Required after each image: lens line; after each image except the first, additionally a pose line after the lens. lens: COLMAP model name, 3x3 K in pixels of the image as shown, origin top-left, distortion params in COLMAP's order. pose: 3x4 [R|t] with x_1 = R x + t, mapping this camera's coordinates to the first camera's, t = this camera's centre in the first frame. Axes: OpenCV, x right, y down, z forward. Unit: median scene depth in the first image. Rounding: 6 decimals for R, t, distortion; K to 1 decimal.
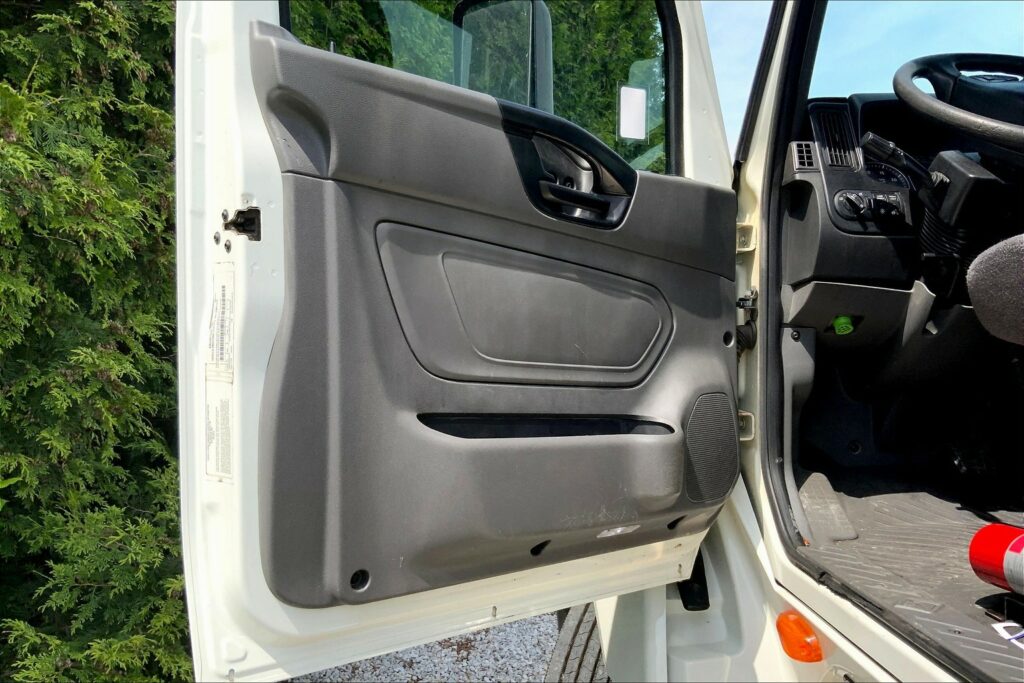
lens RADIAL K [[884.3, 0, 511.2], [0, 884.3, 341.5], [0, 0, 1]] dist [0.061469, -0.114073]
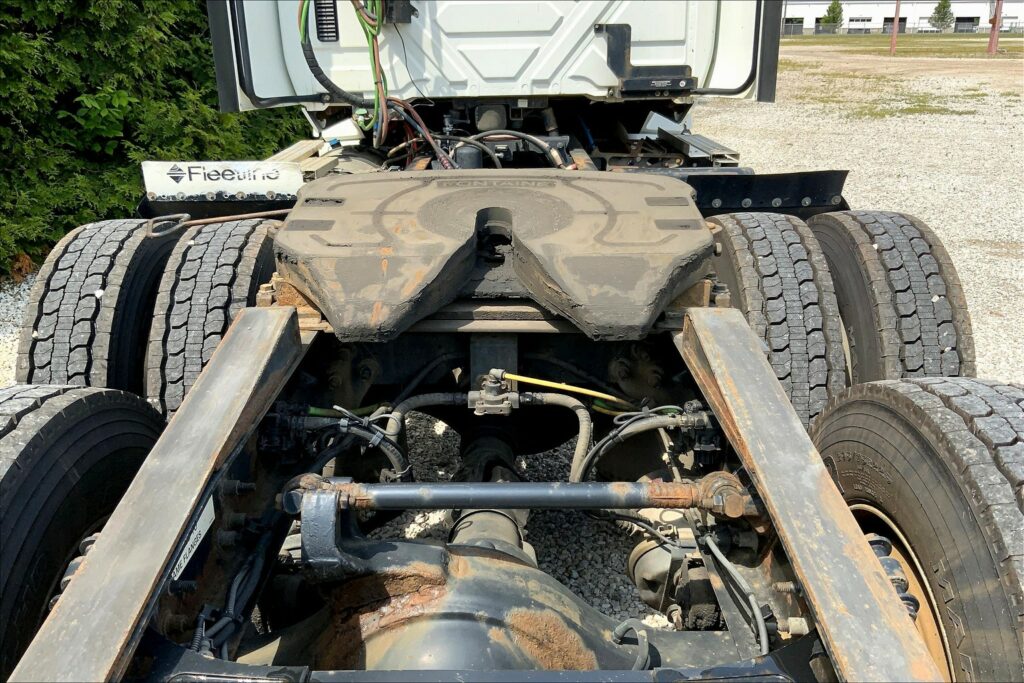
lens RADIAL K [[884.3, 0, 509.4], [0, 884.3, 336.9], [0, 0, 1]] dist [0.061469, -0.114073]
pose [[0.996301, 0.050158, -0.069772, 0.673132], [-0.026929, 0.953310, 0.300789, 0.050830], [0.081602, -0.297798, 0.951135, -1.368100]]
